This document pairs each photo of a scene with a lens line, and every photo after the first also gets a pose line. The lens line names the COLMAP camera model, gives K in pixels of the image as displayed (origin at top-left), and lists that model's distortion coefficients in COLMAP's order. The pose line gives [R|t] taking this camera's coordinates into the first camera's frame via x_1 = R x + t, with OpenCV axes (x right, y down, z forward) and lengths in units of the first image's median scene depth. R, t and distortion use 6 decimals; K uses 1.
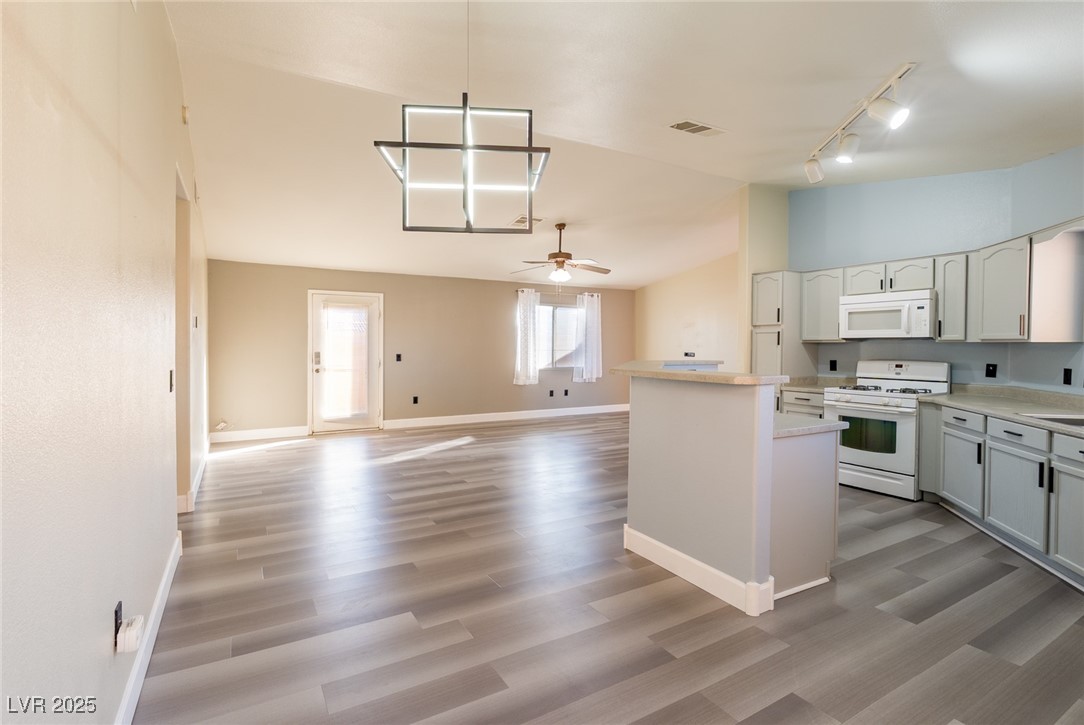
lens RADIAL K [[486.2, 0, 515.0], [0, 486.2, 358.2], [0, 0, 1]] dist [-0.021109, 0.001989]
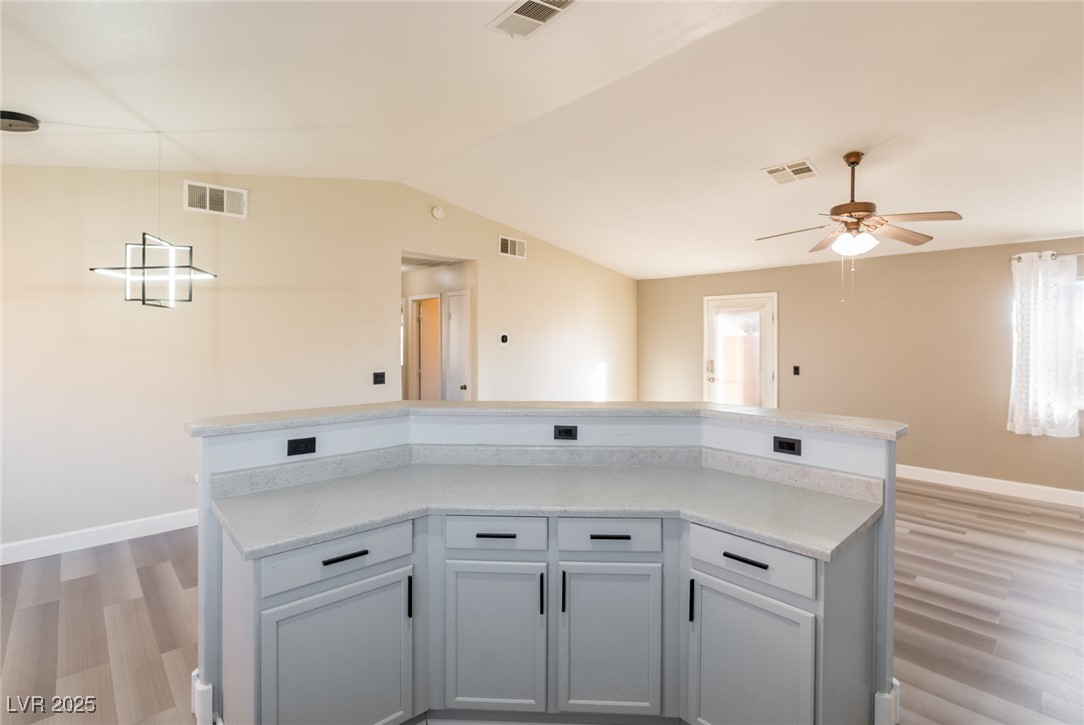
lens RADIAL K [[513.5, 0, 584.8], [0, 513.5, 333.5], [0, 0, 1]] dist [-0.012596, 0.002626]
pose [[0.279179, -0.012342, -0.960160, 0.663437], [-0.026535, 0.999436, -0.020562, -0.049239], [0.959872, 0.031218, 0.278694, 0.601909]]
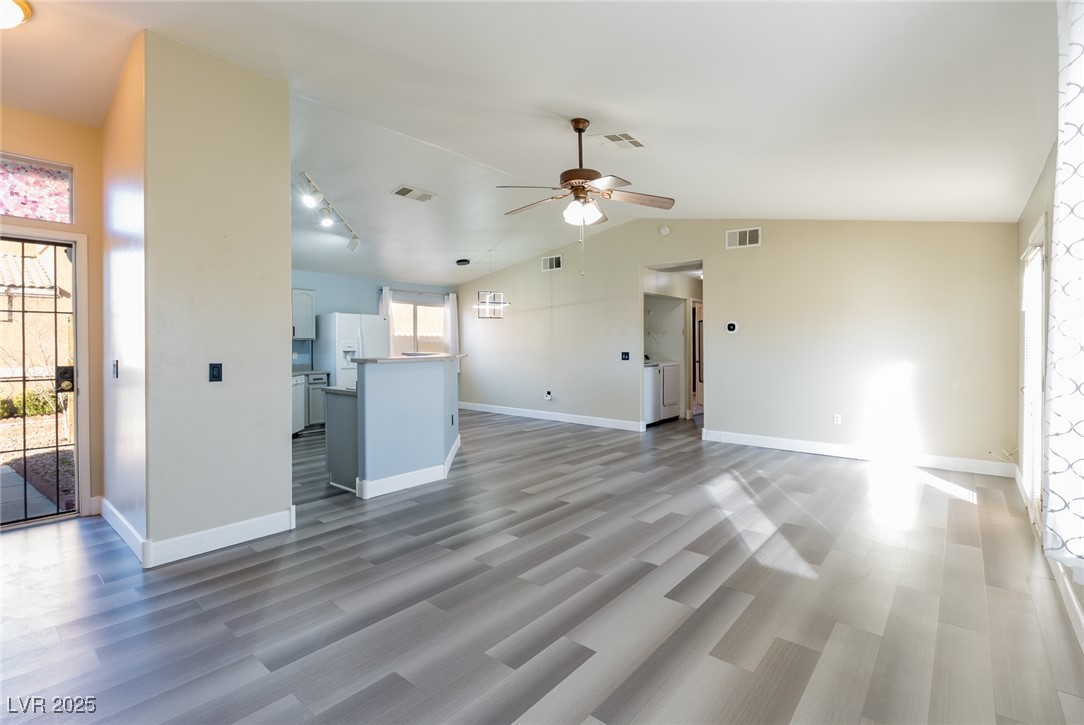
lens RADIAL K [[513.5, 0, 500.2], [0, 513.5, 350.2], [0, 0, 1]] dist [-0.012596, 0.002626]
pose [[-0.952684, -0.000447, -0.303963, 0.404525], [-0.012144, 0.999257, 0.036591, -0.040130], [0.303720, 0.038551, -0.951981, 1.746894]]
